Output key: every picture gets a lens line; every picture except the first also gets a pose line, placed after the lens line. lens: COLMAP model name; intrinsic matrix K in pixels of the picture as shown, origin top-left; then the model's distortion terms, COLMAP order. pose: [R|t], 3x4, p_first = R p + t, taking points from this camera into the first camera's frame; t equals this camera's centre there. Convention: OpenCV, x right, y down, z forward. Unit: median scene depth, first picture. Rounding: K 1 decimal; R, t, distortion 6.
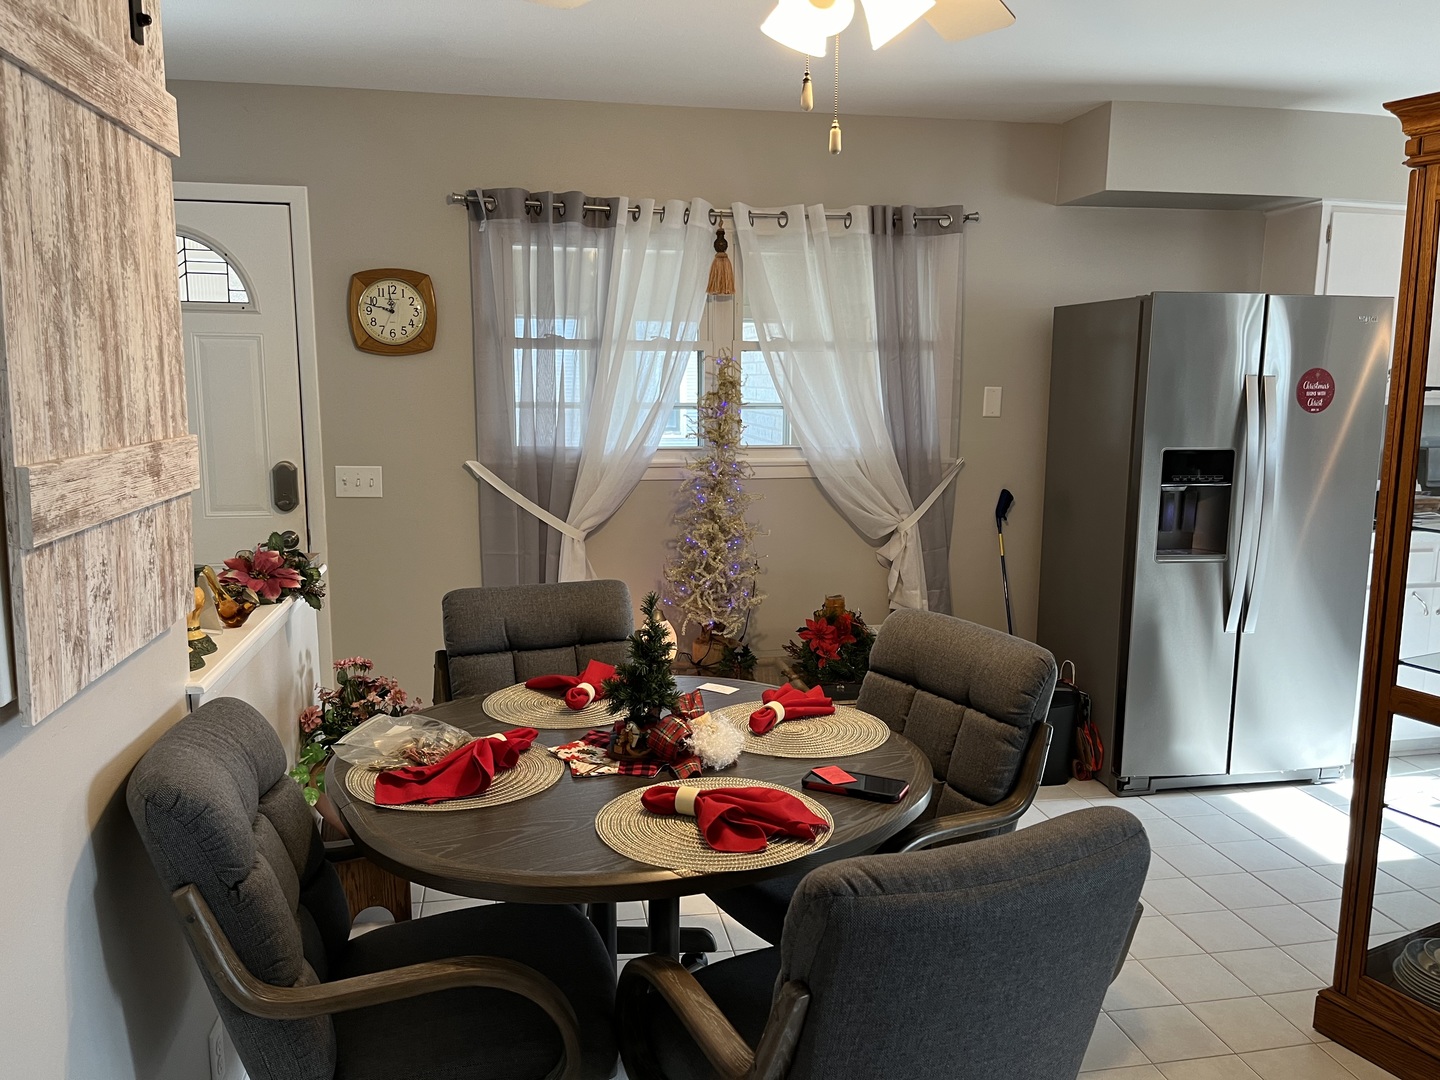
lens RADIAL K [[1093.6, 0, 719.8], [0, 1093.6, 541.4], [0, 0, 1]] dist [0.067543, -0.092365]
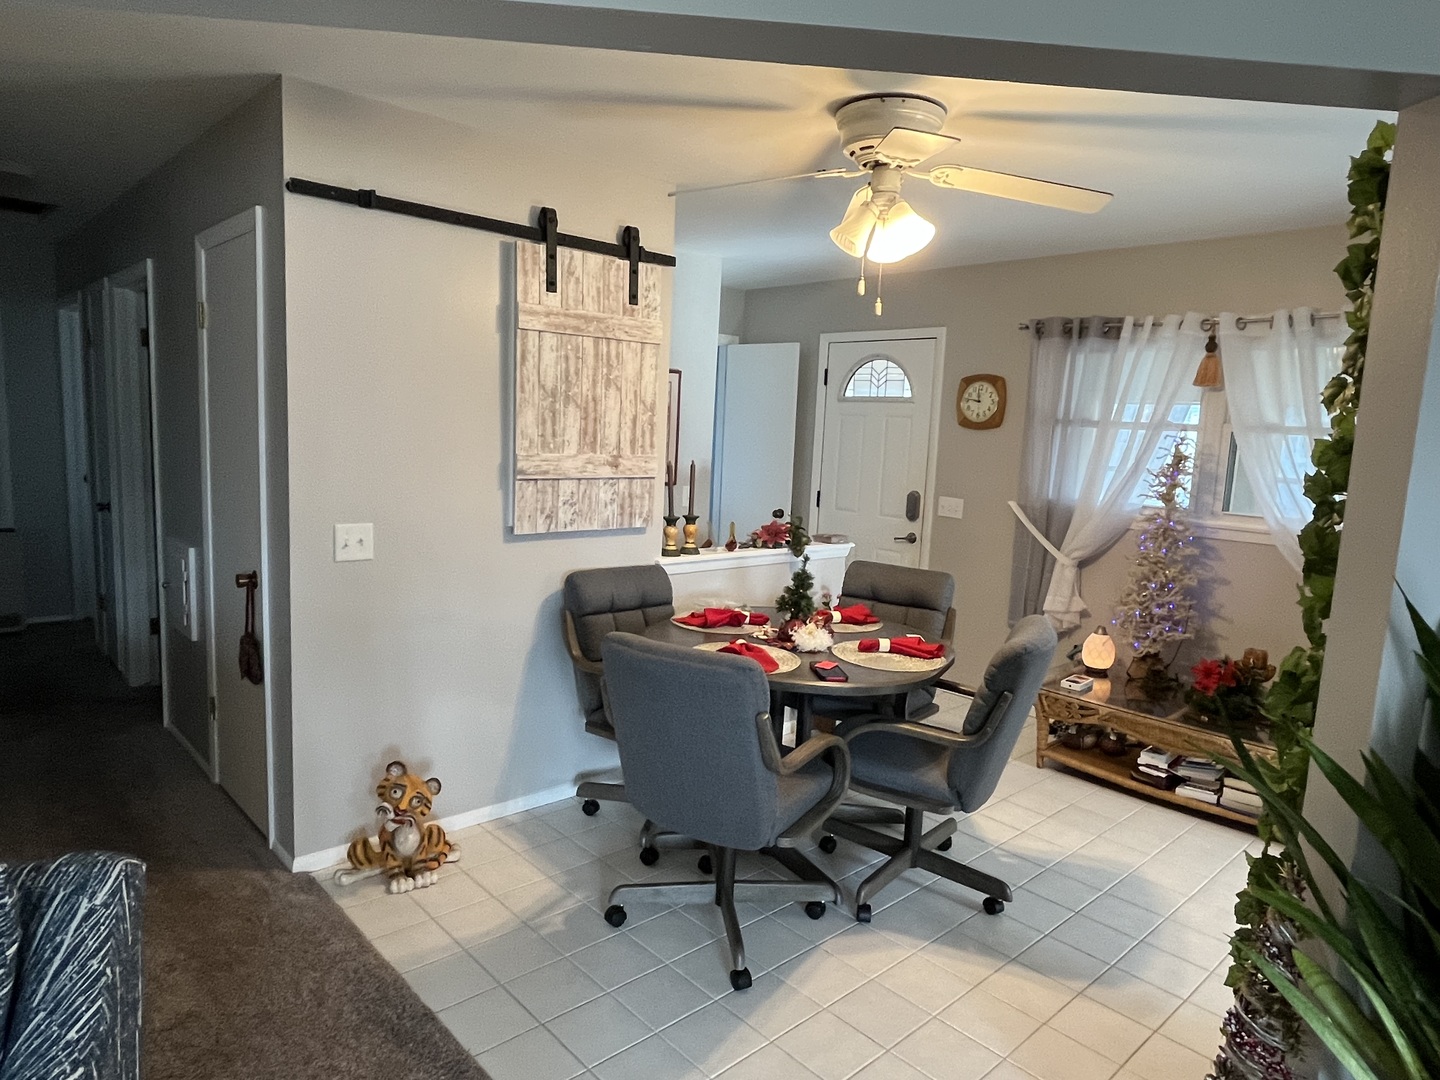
lens RADIAL K [[895.2, 0, 717.7], [0, 895.2, 540.4], [0, 0, 1]] dist [0.005014, -0.005939]
pose [[0.537982, 0.128668, -0.833079, 0.585164], [-0.167003, 0.984962, 0.044279, -0.009126], [0.826248, 0.115305, 0.551379, 0.016580]]
